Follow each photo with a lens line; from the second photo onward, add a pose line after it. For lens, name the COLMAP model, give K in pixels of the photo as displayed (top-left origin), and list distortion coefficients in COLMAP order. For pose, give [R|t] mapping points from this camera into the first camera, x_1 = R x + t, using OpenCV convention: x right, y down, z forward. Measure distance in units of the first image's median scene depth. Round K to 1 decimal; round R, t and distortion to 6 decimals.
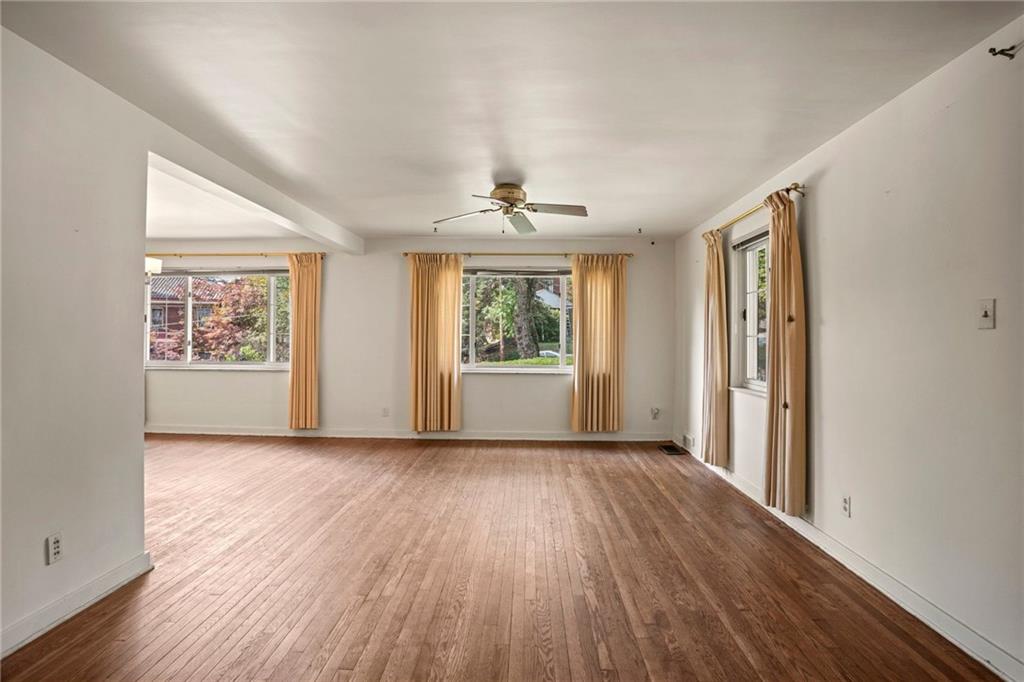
lens RADIAL K [[501.5, 0, 516.2], [0, 501.5, 339.8], [0, 0, 1]] dist [-0.081501, 0.034219]
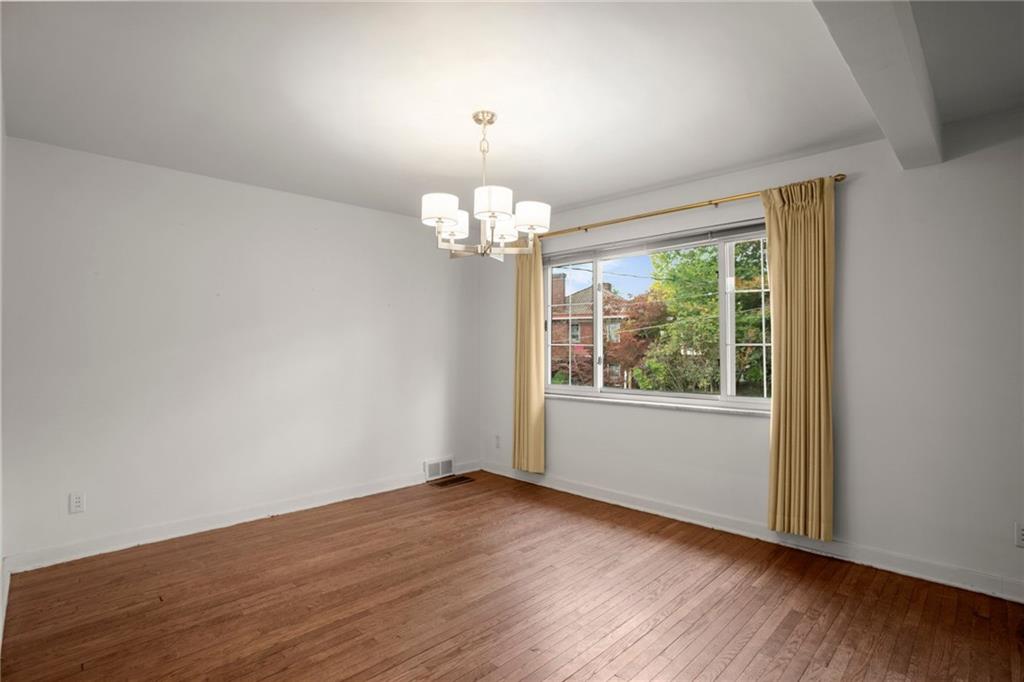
lens RADIAL K [[501.5, 0, 516.2], [0, 501.5, 339.8], [0, 0, 1]] dist [-0.081501, 0.034219]
pose [[0.725207, -0.020310, -0.688231, -0.298151], [0.003954, 0.999671, -0.025334, -0.004928], [0.688520, 0.015651, 0.725049, 0.447220]]
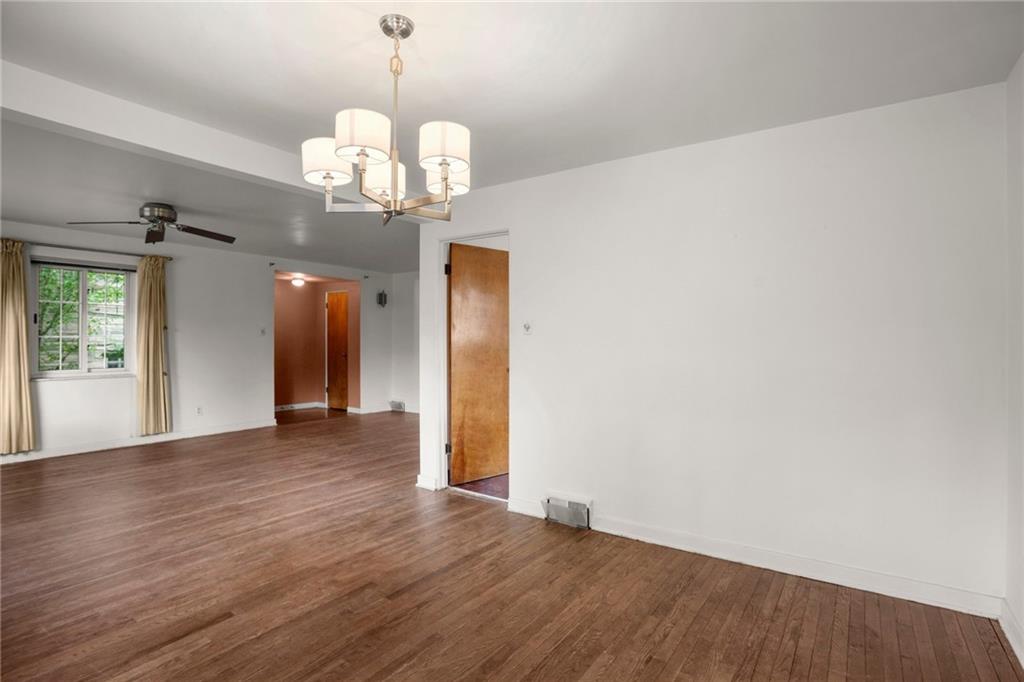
lens RADIAL K [[501.5, 0, 516.2], [0, 501.5, 339.8], [0, 0, 1]] dist [-0.081501, 0.034219]
pose [[-0.835001, -0.009130, 0.550172, -0.839675], [-0.006624, 0.999957, 0.006541, -0.011231], [-0.550208, 0.001817, -0.835025, 0.948068]]
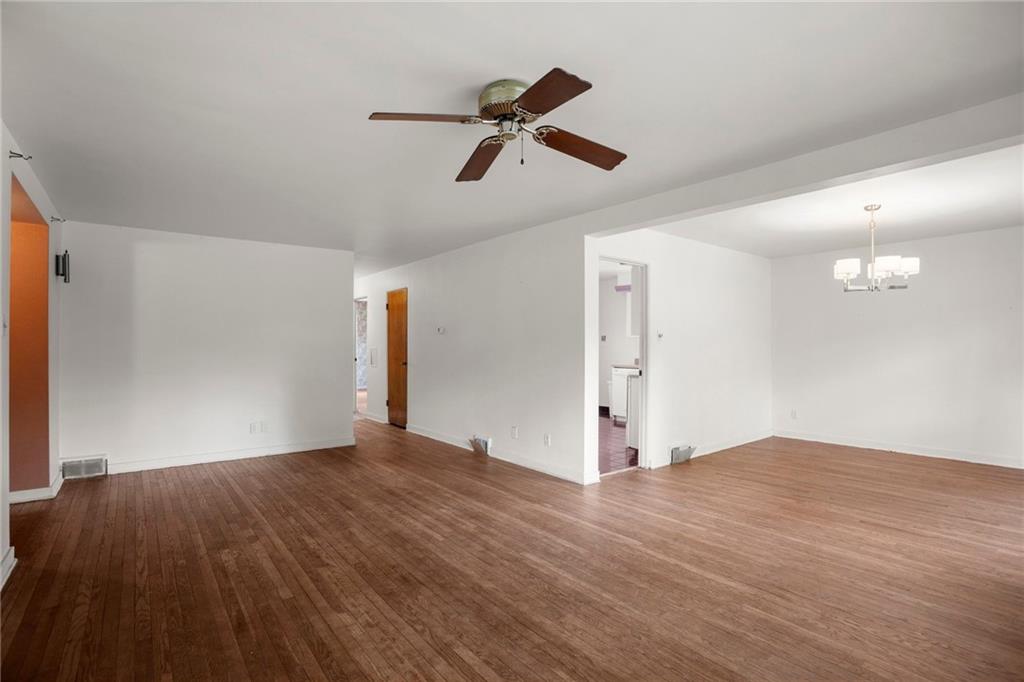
lens RADIAL K [[498.9, 0, 530.5], [0, 498.9, 338.6], [0, 0, 1]] dist [-0.051769, 0.021098]
pose [[-0.758423, -0.013476, -0.651623, 0.224600], [-0.005169, 0.999879, -0.014662, -0.005094], [0.651742, -0.007752, -0.758401, 0.946242]]
